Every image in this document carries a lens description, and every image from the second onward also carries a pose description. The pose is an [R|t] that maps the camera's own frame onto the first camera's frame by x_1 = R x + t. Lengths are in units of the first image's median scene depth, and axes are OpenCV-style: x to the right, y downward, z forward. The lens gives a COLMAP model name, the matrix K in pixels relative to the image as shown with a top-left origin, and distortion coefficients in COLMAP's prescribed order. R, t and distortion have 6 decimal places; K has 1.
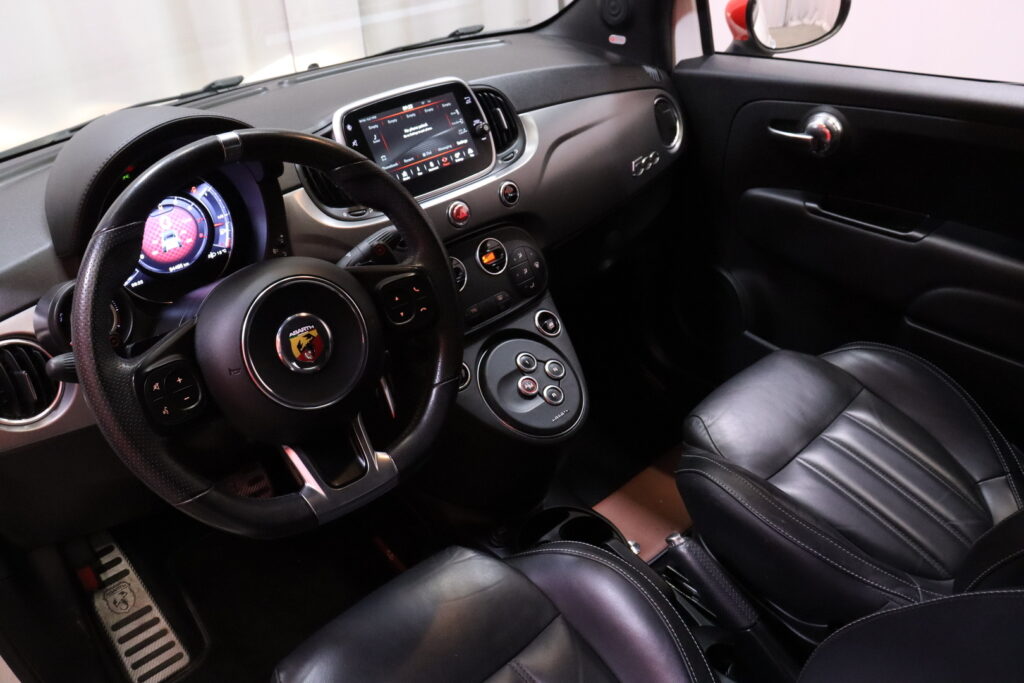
lens RADIAL K [[827.8, 0, 512.0], [0, 827.8, 341.5], [0, 0, 1]] dist [-0.202096, 0.203041]
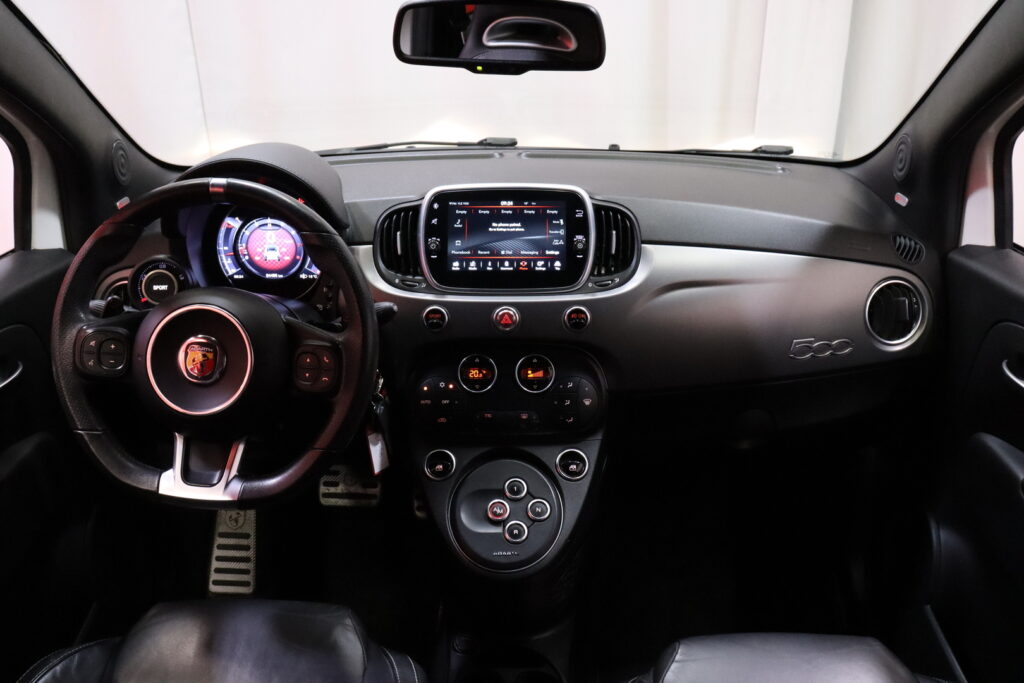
lens RADIAL K [[845.3, 0, 512.0], [0, 845.3, 341.5], [0, 0, 1]] dist [-0.179815, 0.170720]
pose [[0.718028, 0.347763, -0.602907, 0.565188], [-0.393858, 0.917211, 0.059996, -0.195526], [0.573858, 0.194381, 0.795552, 0.205413]]
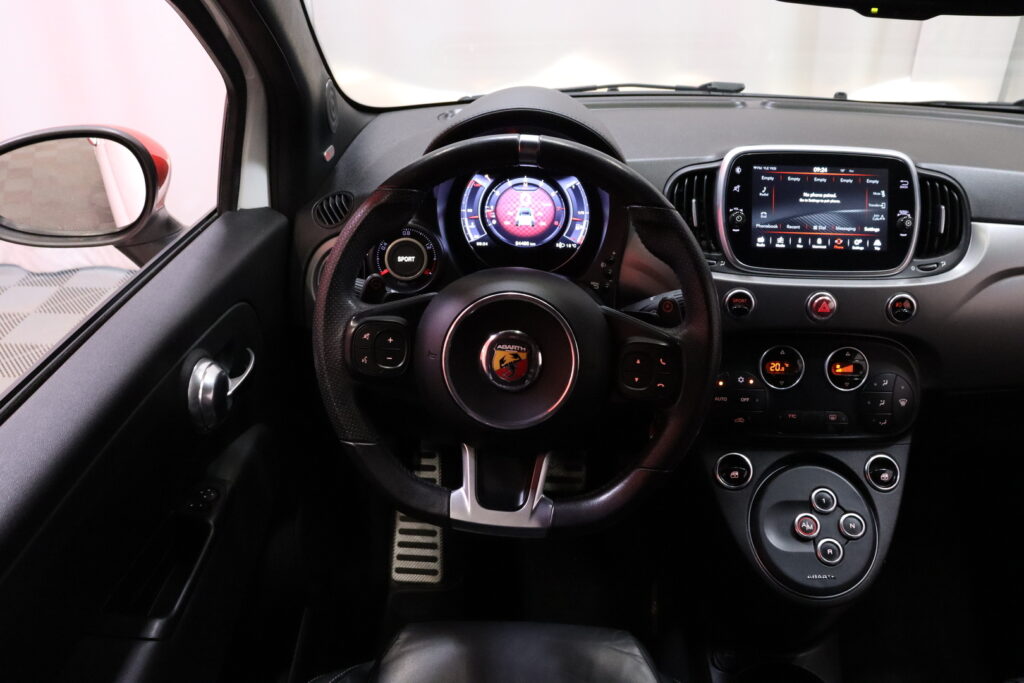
lens RADIAL K [[845.3, 0, 512.0], [0, 845.3, 341.5], [0, 0, 1]] dist [-0.179815, 0.170720]
pose [[0.684668, 0.410382, -0.602342, 0.247536], [-0.406575, 0.900939, 0.151676, -0.122967], [0.604919, 0.141050, 0.783695, 0.143991]]
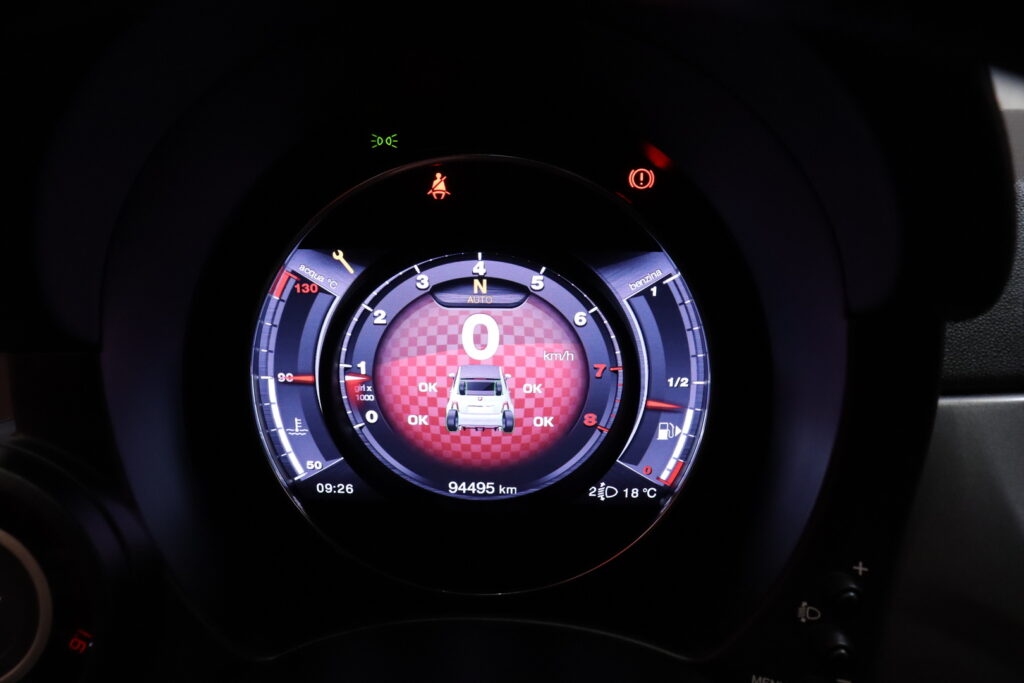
lens RADIAL K [[845.3, 0, 512.0], [0, 845.3, 341.5], [0, 0, 1]] dist [-0.179815, 0.170720]
pose [[0.717632, 0.323046, -0.616965, -0.207701], [-0.398571, 0.916988, 0.016535, -0.136910], [0.571091, 0.234038, 0.786817, 0.670687]]
